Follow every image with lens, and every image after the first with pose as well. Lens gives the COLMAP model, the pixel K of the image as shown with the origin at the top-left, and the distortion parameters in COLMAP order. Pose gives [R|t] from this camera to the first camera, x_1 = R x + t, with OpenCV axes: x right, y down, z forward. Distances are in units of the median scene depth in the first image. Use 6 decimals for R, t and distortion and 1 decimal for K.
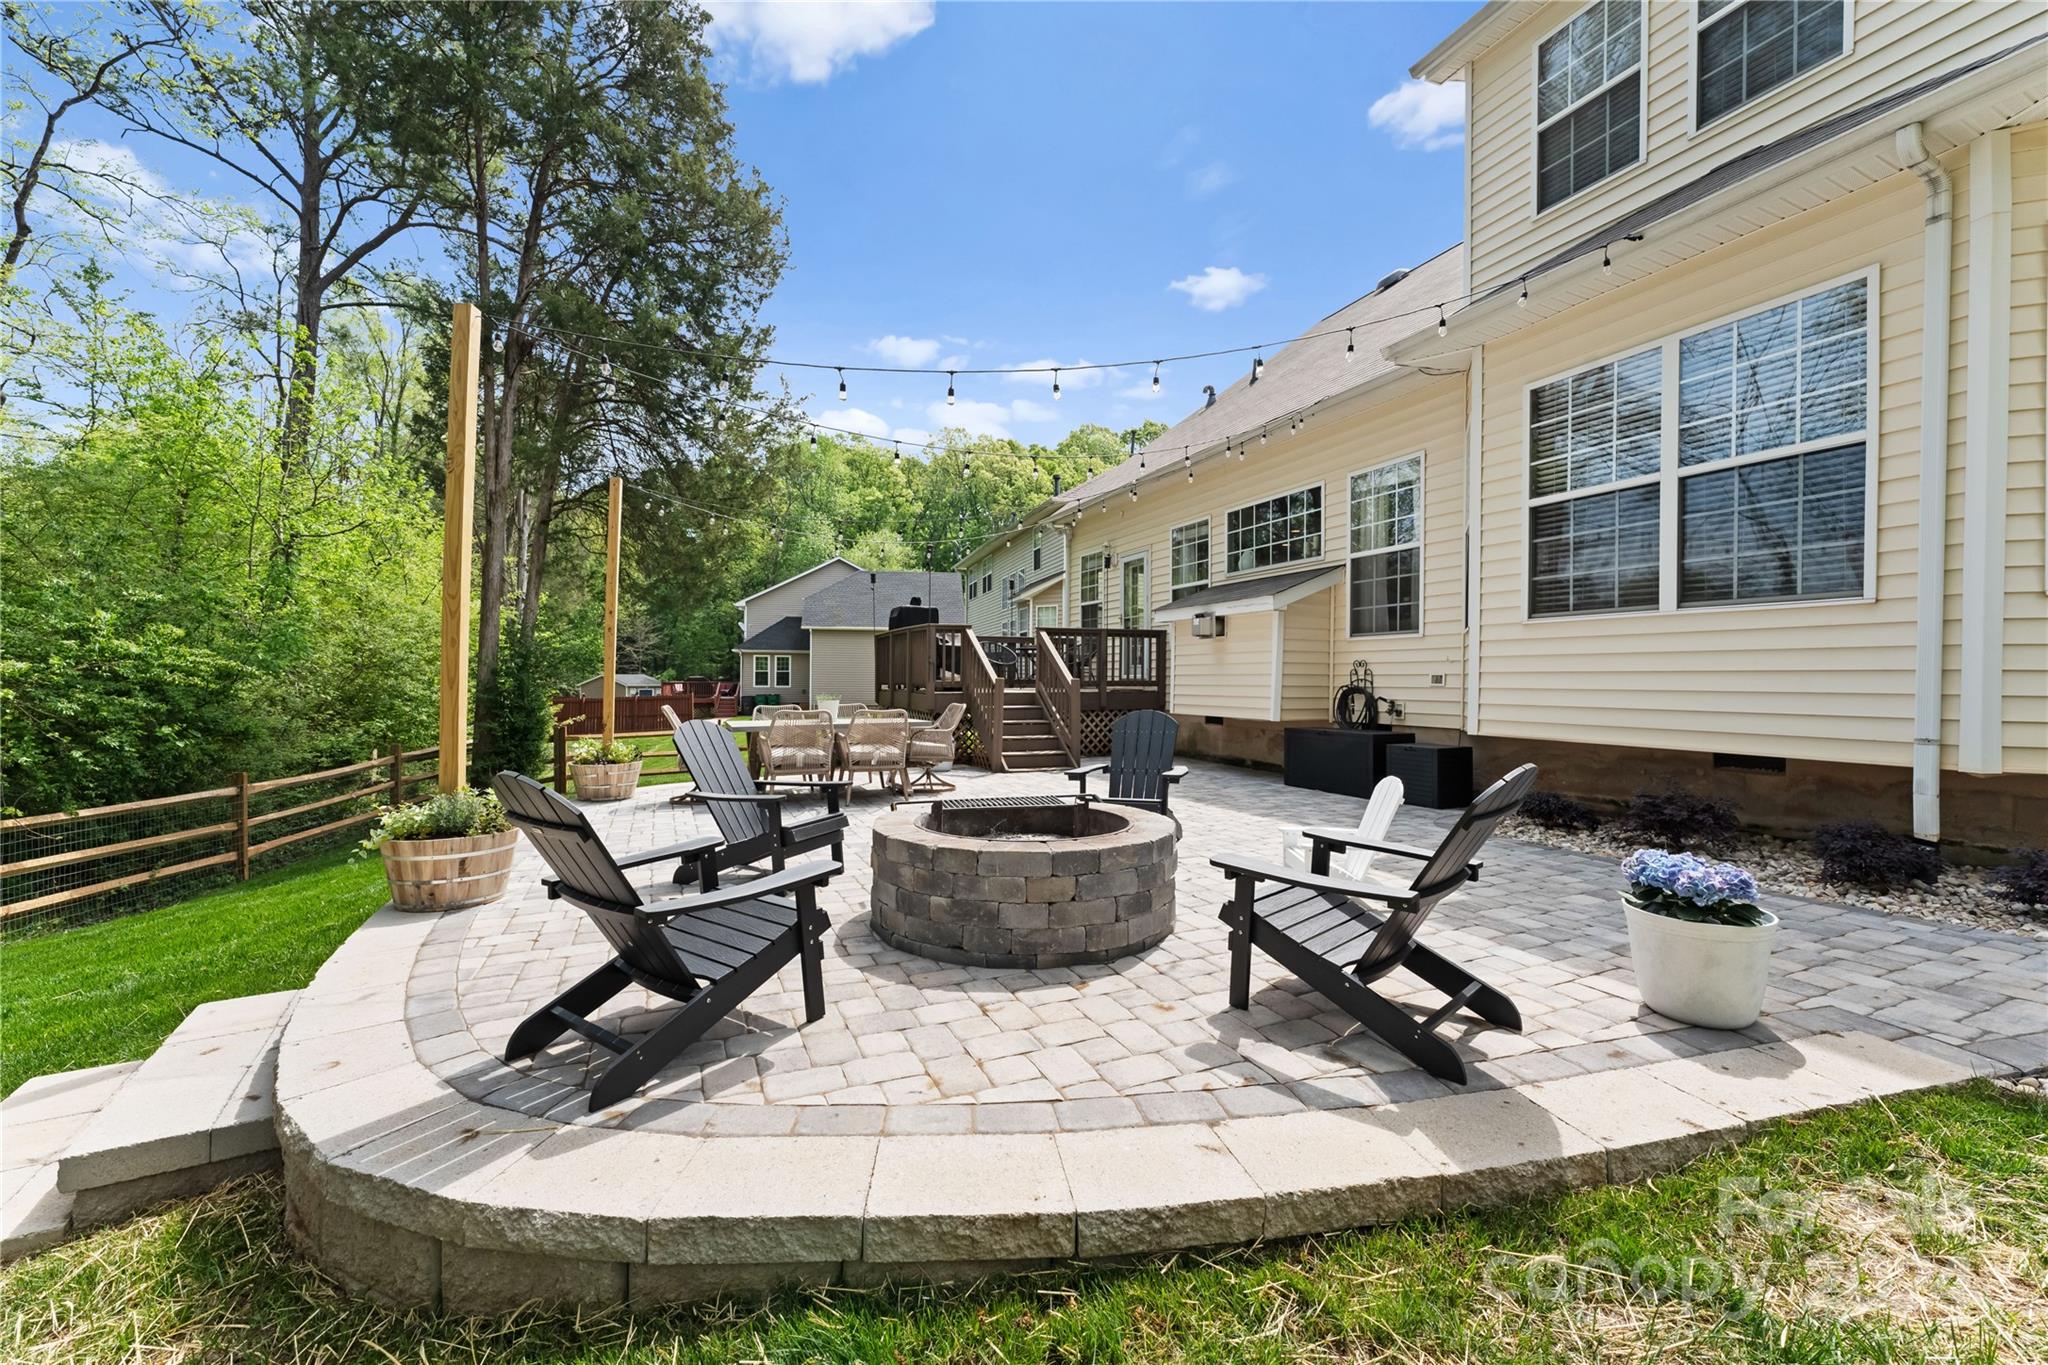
lens RADIAL K [[840.7, 0, 1031.3], [0, 840.7, 669.0], [0, 0, 1]] dist [-0.000264, 0.000123]
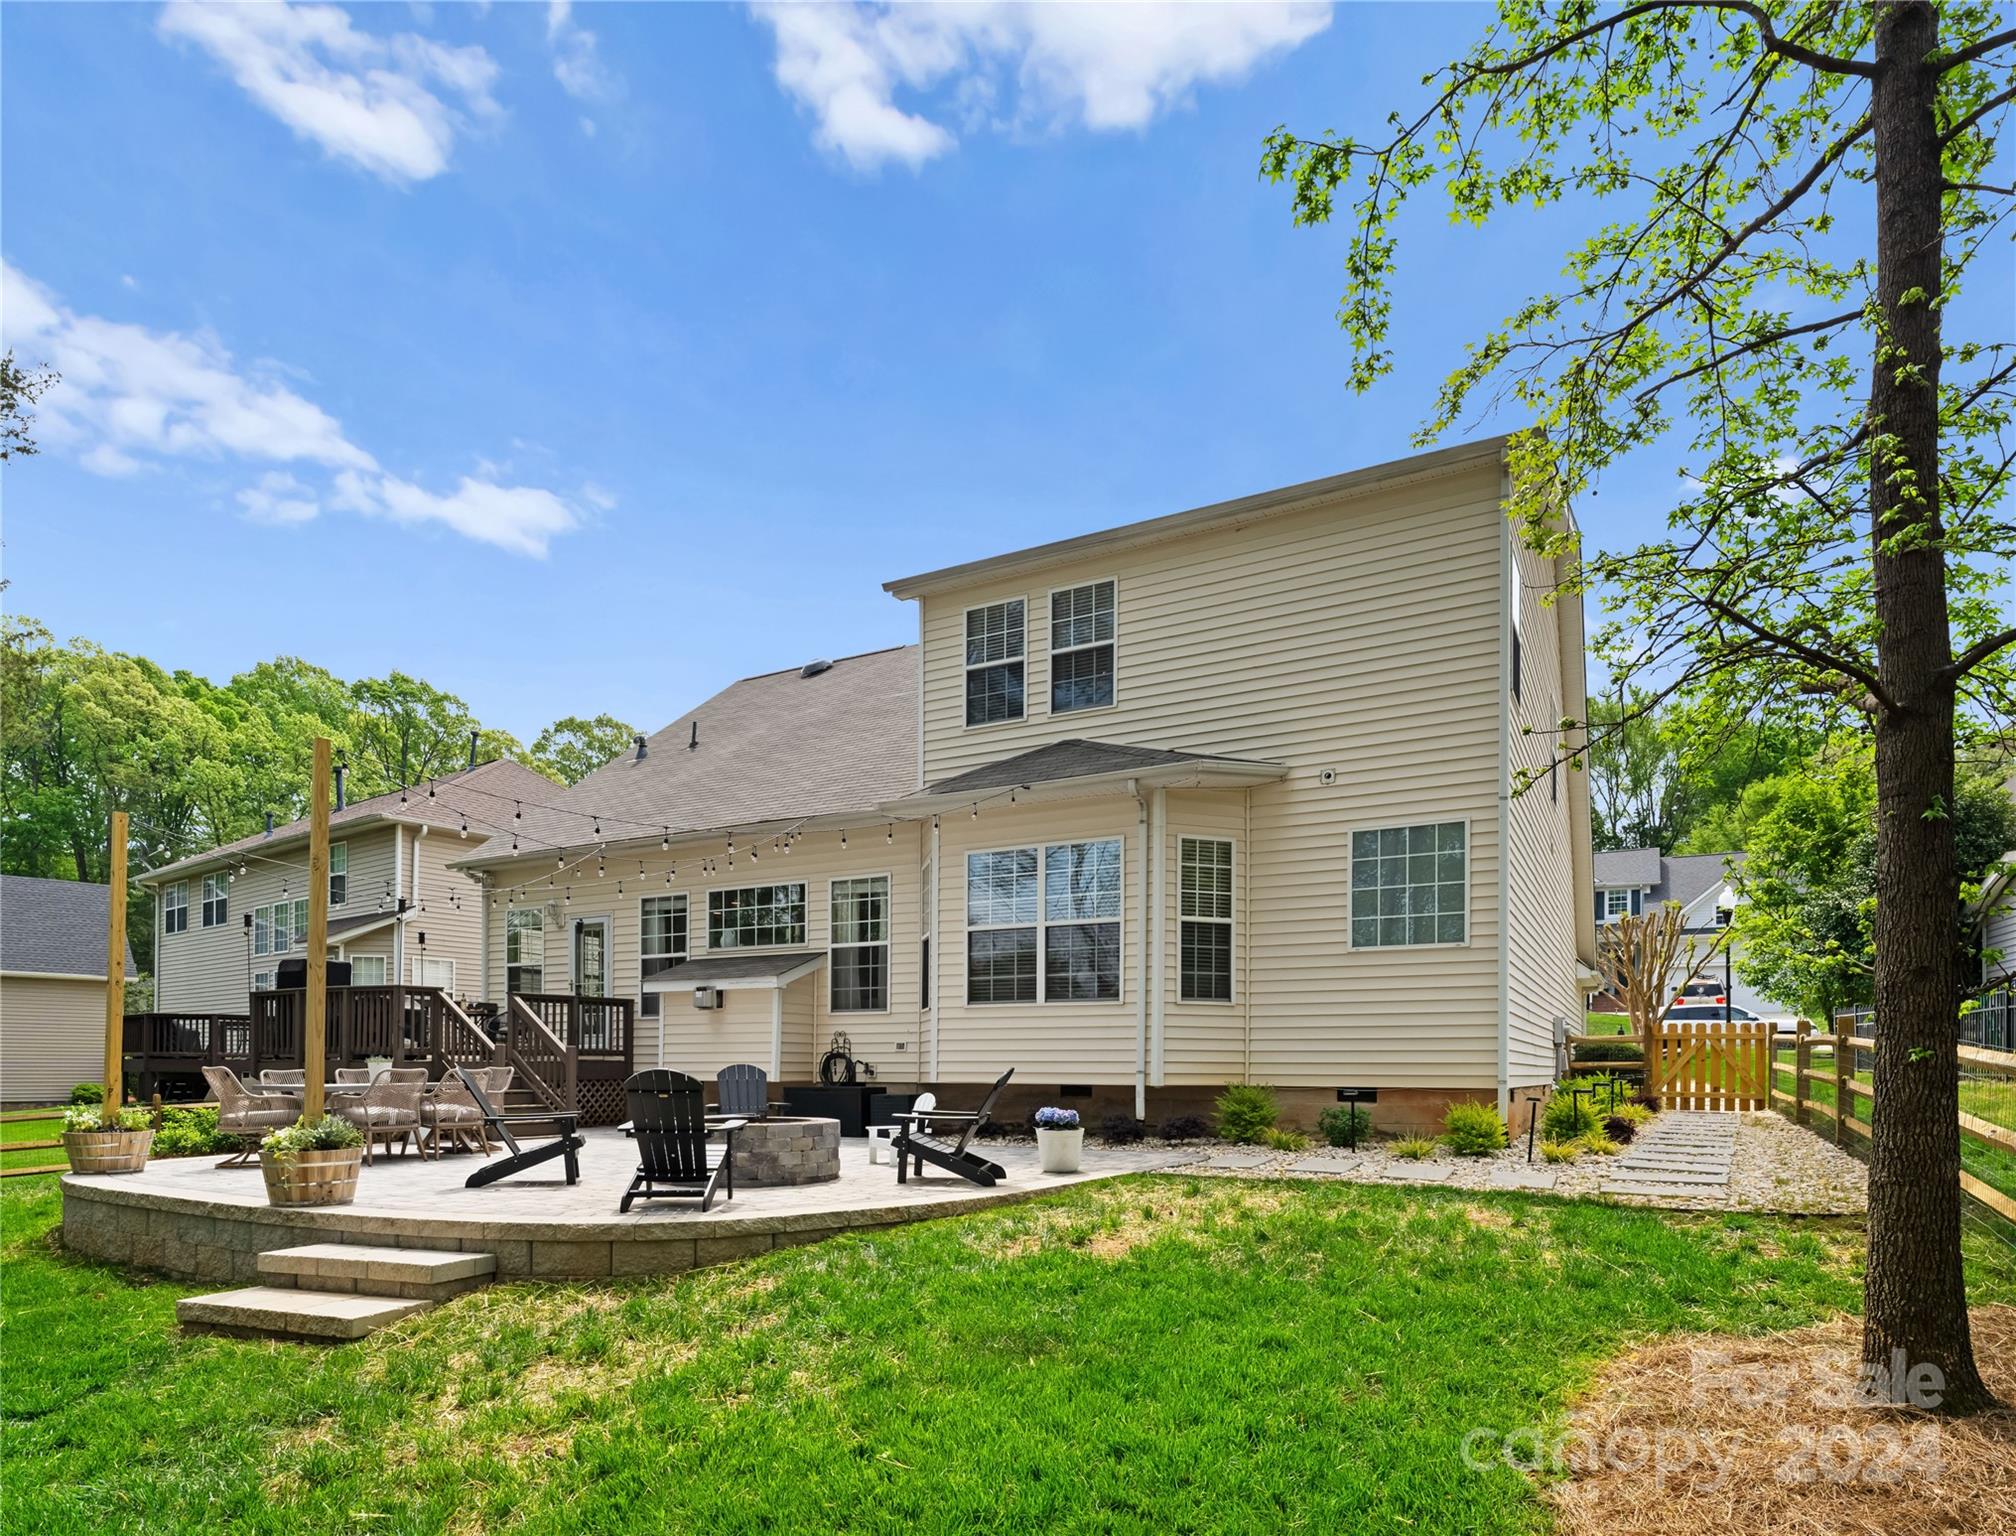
lens RADIAL K [[1343.3, 0, 1008.0], [0, 1343.3, 768.0], [0, 0, 1]] dist [-0.005705, 0.000019]
pose [[0.792568, 0.134026, 0.594872, -0.623960], [-0.006365, 0.977312, -0.211710, 0.026731], [-0.609750, 0.164008, 0.775440, -0.734517]]
